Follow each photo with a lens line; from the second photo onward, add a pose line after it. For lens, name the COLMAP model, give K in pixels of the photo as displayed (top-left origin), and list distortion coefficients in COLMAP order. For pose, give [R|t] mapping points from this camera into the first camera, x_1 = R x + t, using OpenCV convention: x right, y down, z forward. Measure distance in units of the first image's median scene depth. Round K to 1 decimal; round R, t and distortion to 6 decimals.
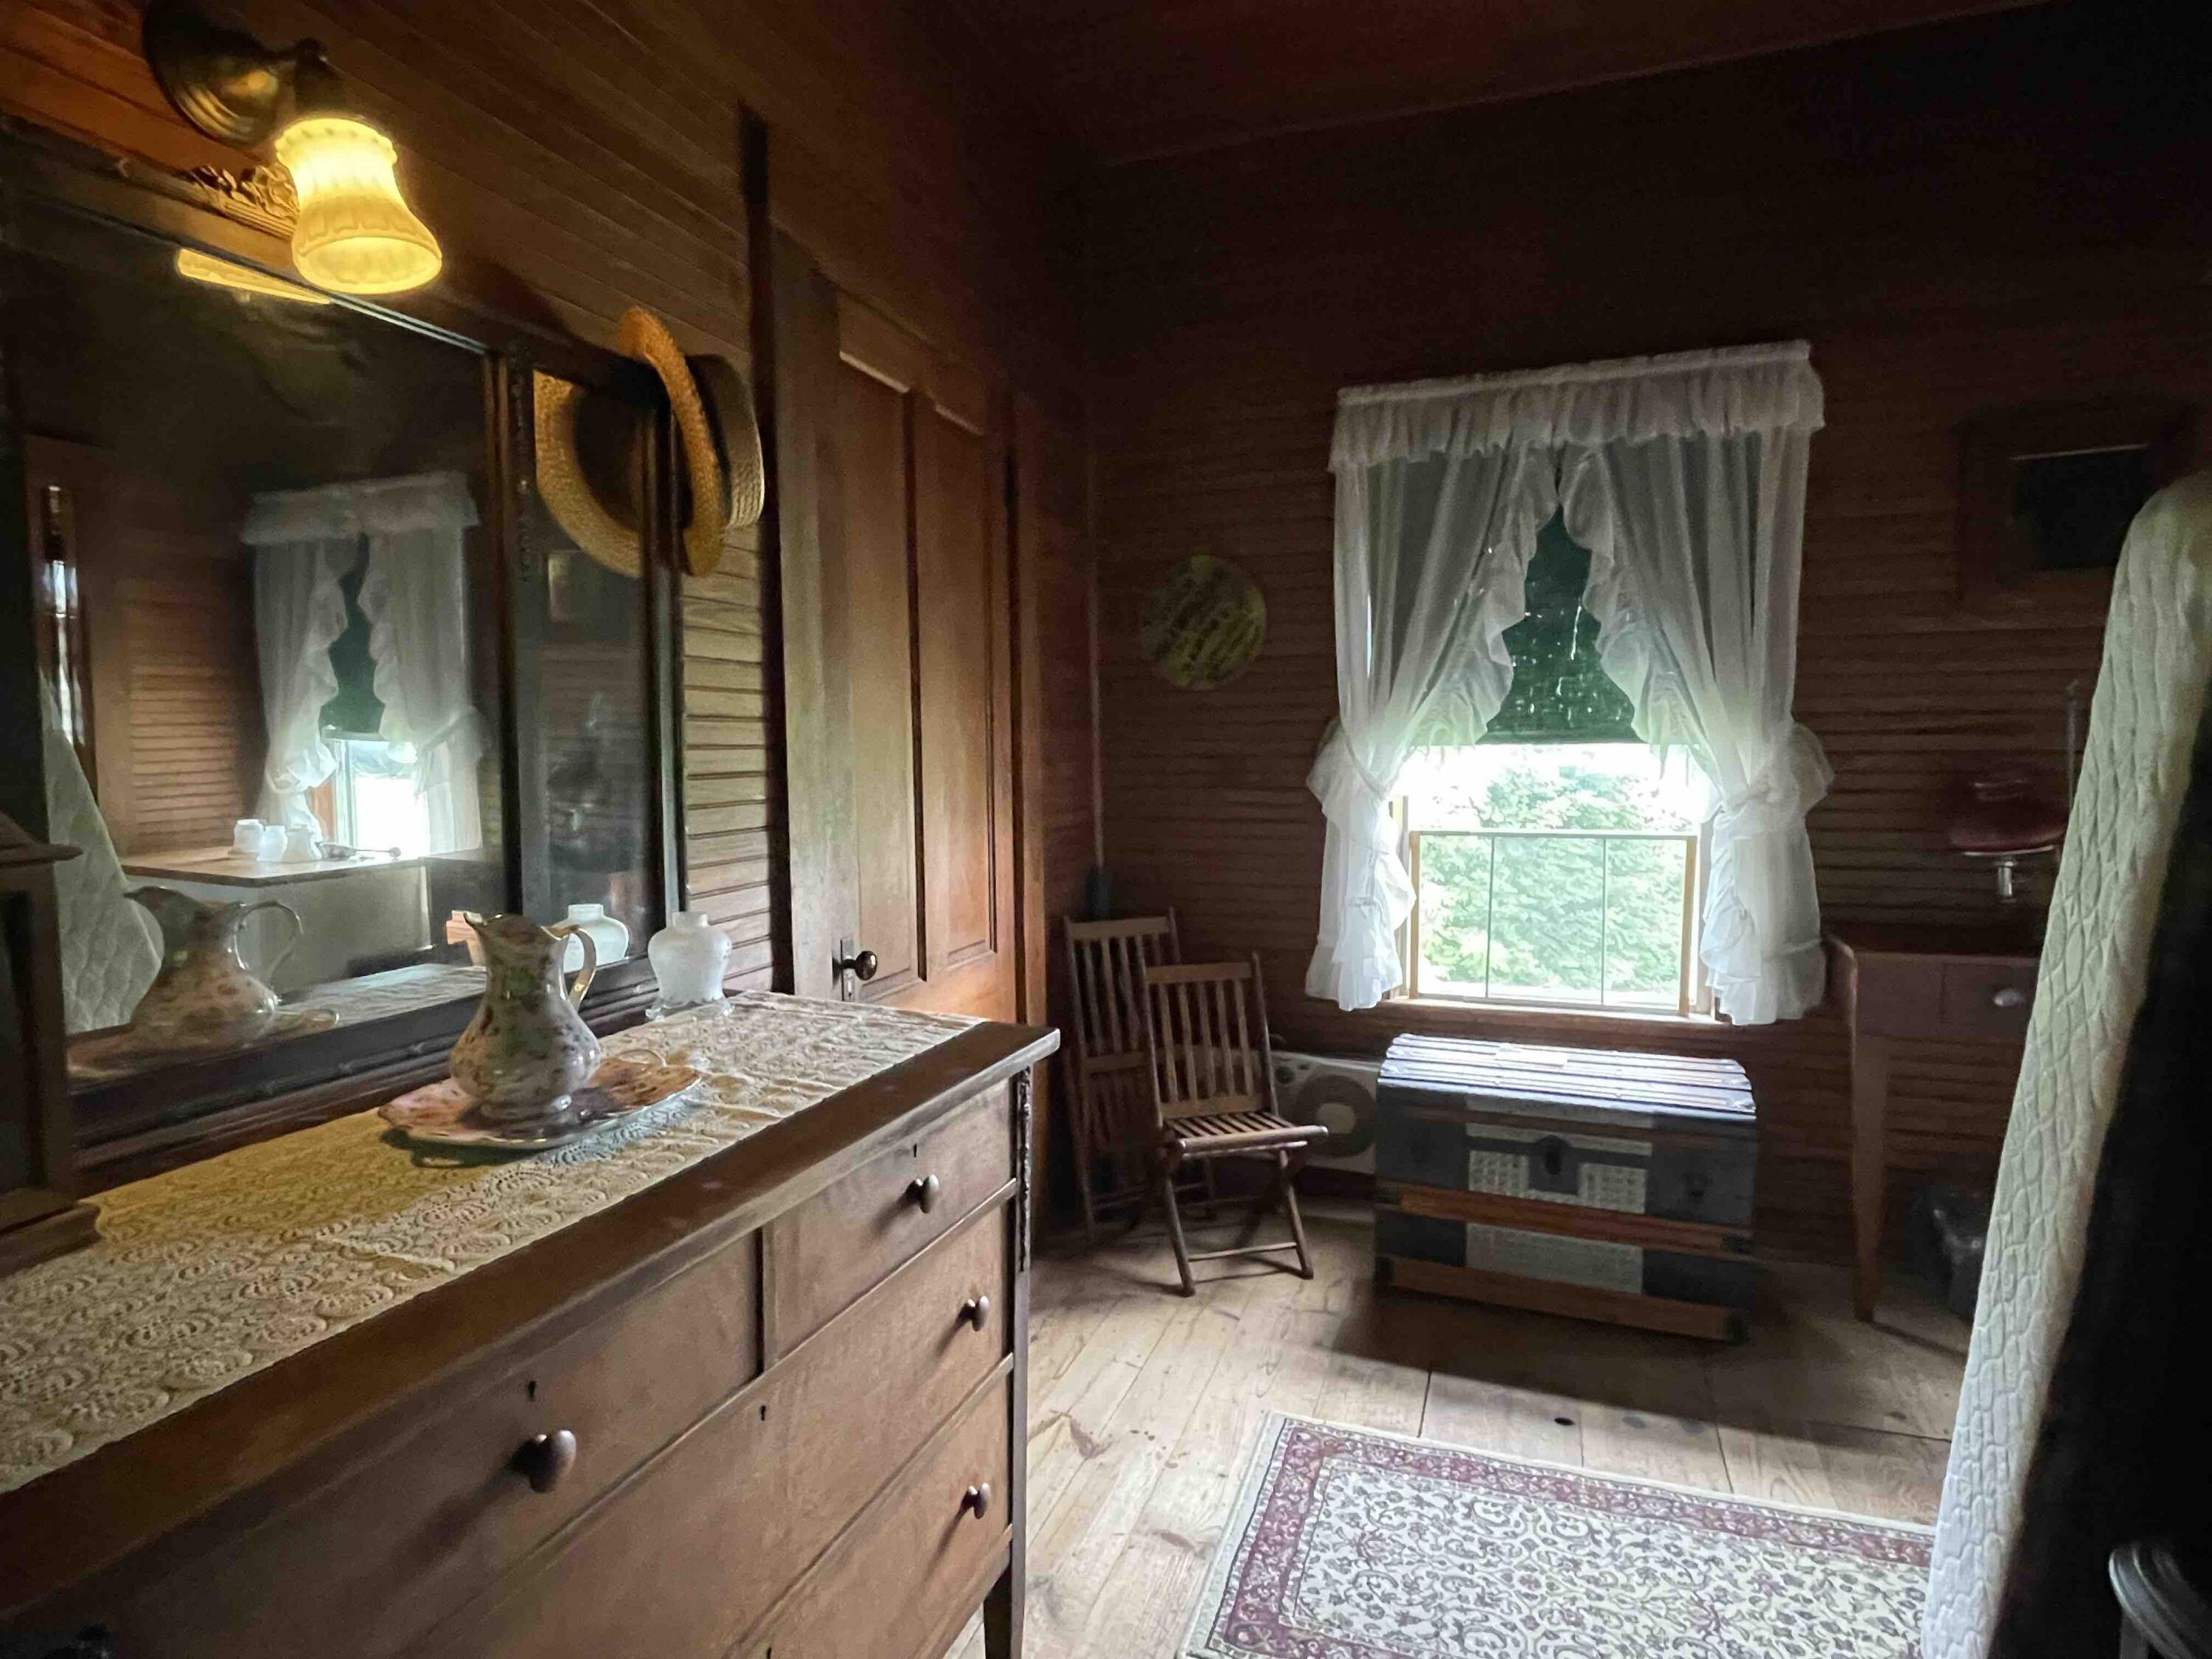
lens RADIAL K [[1190.3, 0, 1116.1], [0, 1190.3, 822.1], [0, 0, 1]] dist [0.003529, -0.004003]
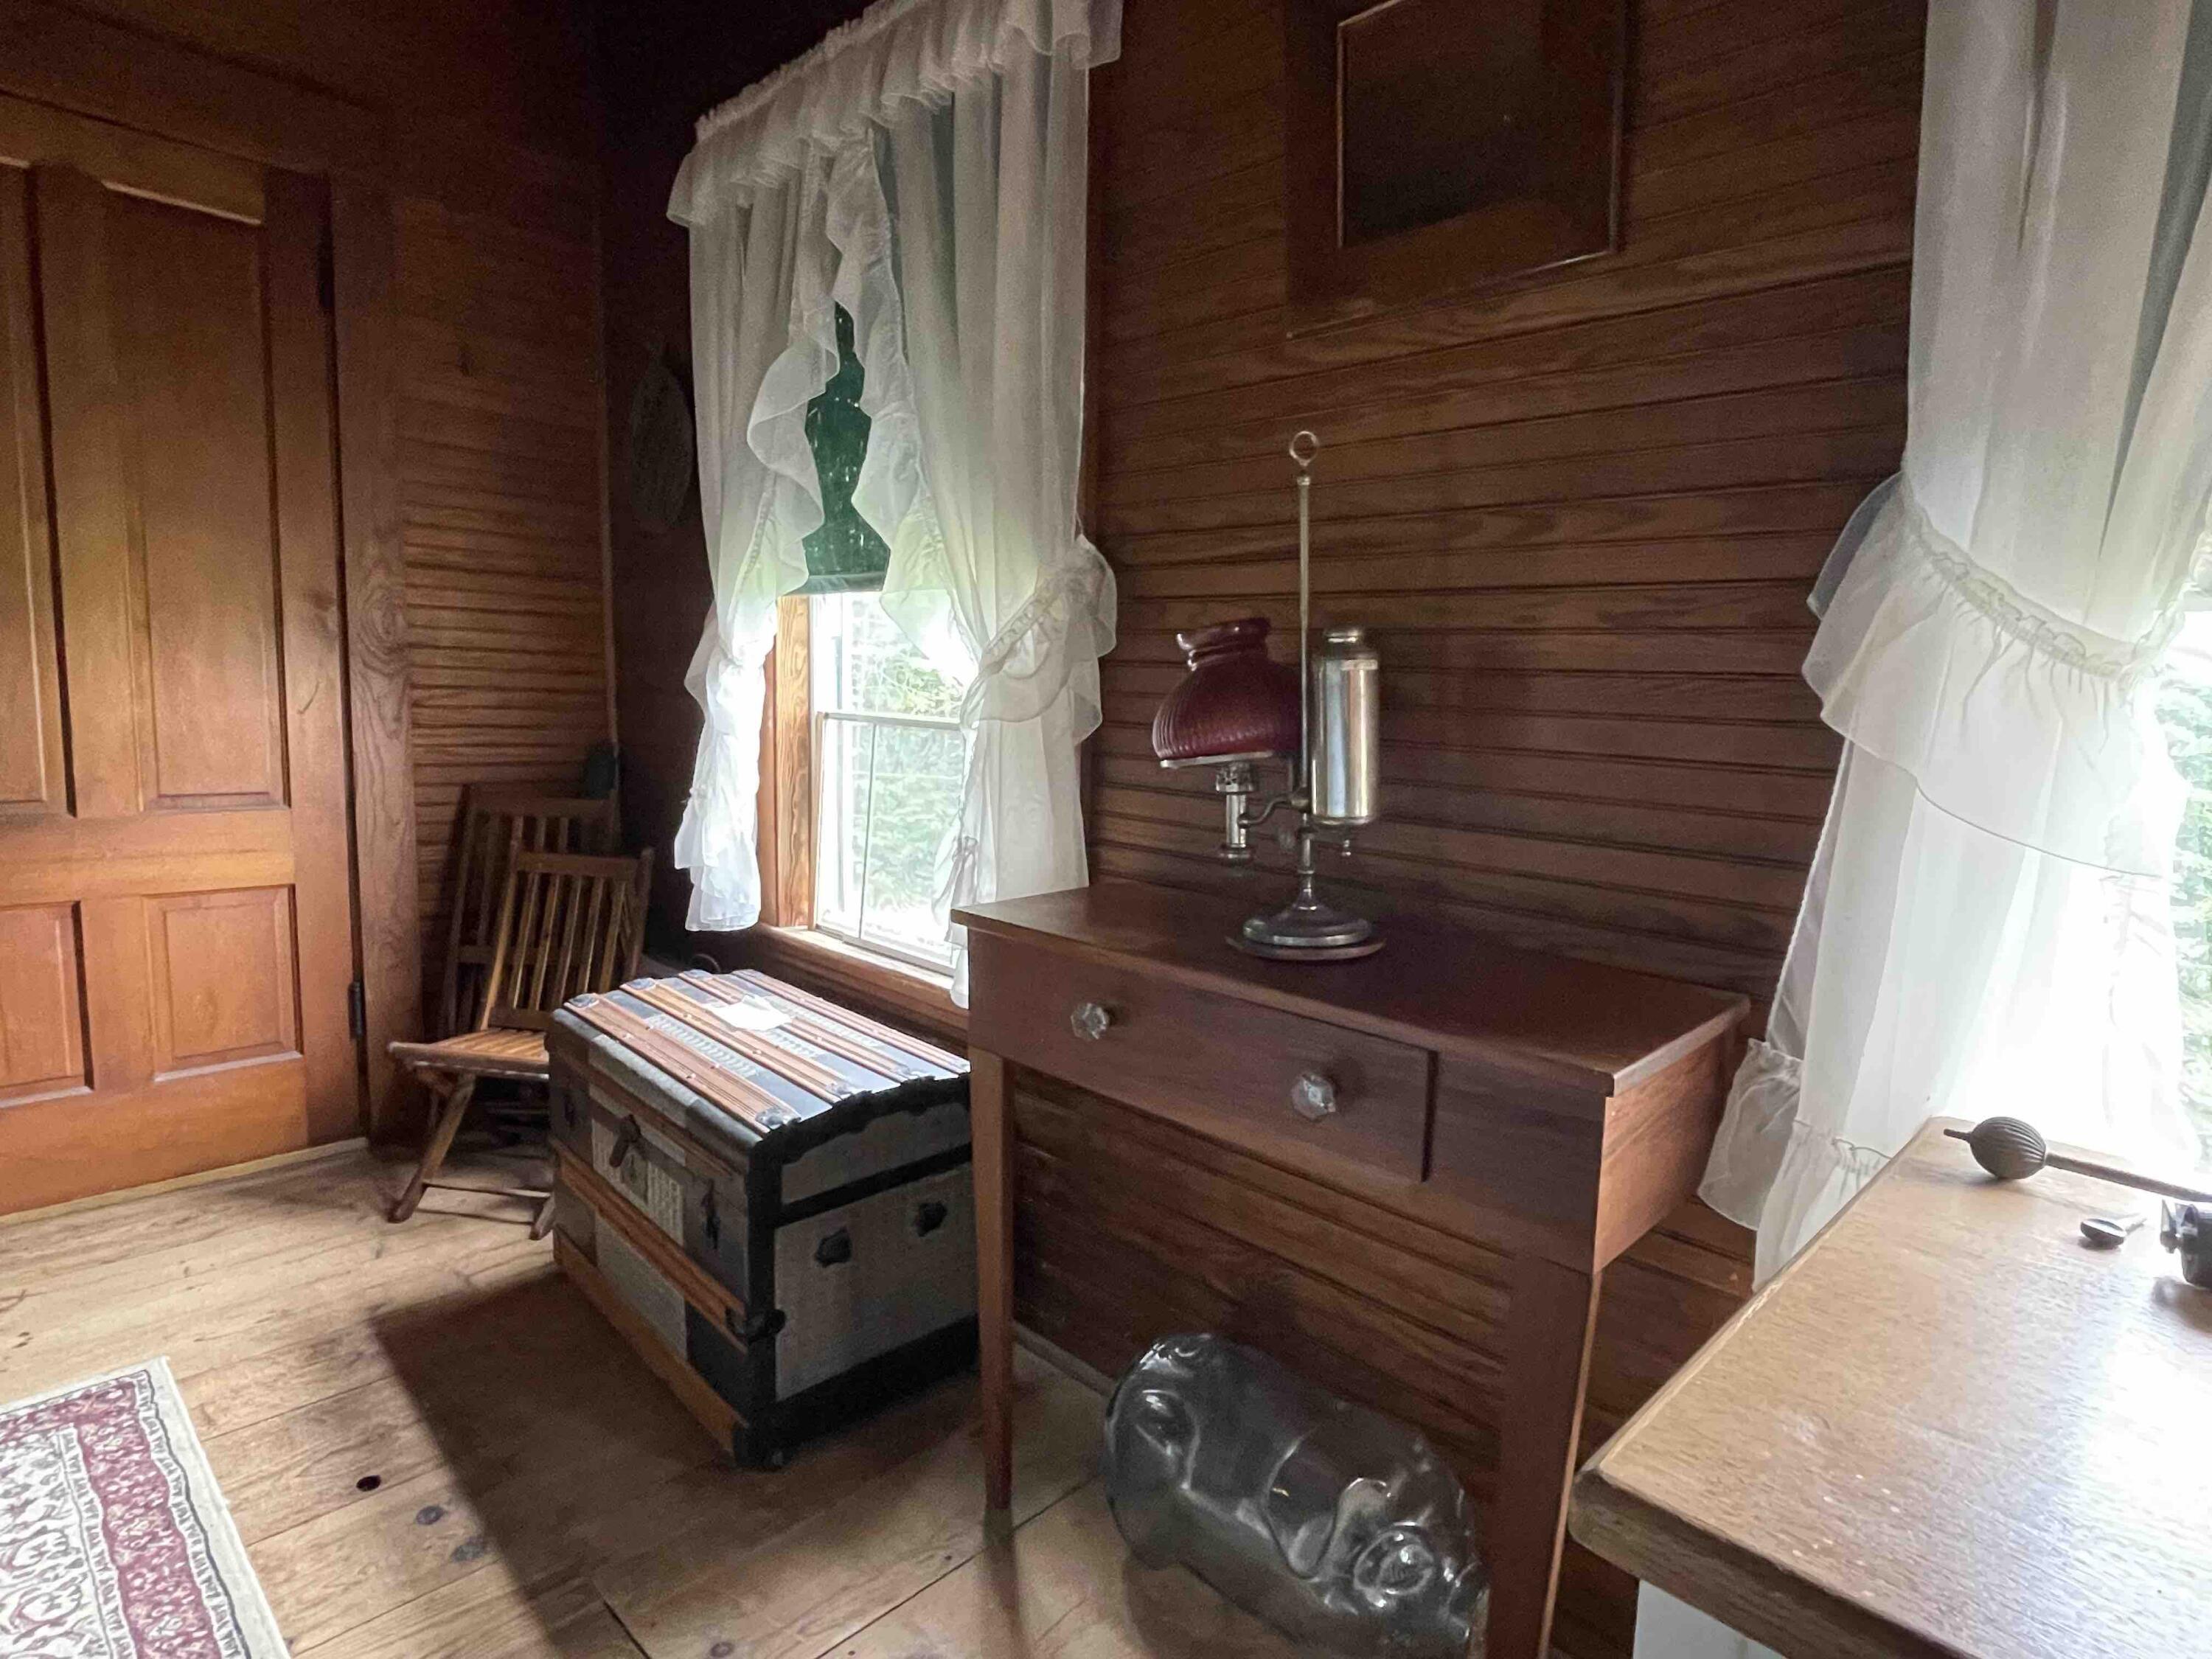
lens RADIAL K [[1190.3, 0, 1107.7], [0, 1190.3, 820.6], [0, 0, 1]] dist [0.003529, -0.004003]
pose [[0.905335, 0.086853, -0.415723, 0.905470], [-0.068783, 0.995928, 0.058278, 0.023617], [0.419091, -0.024167, 0.907622, 0.464600]]
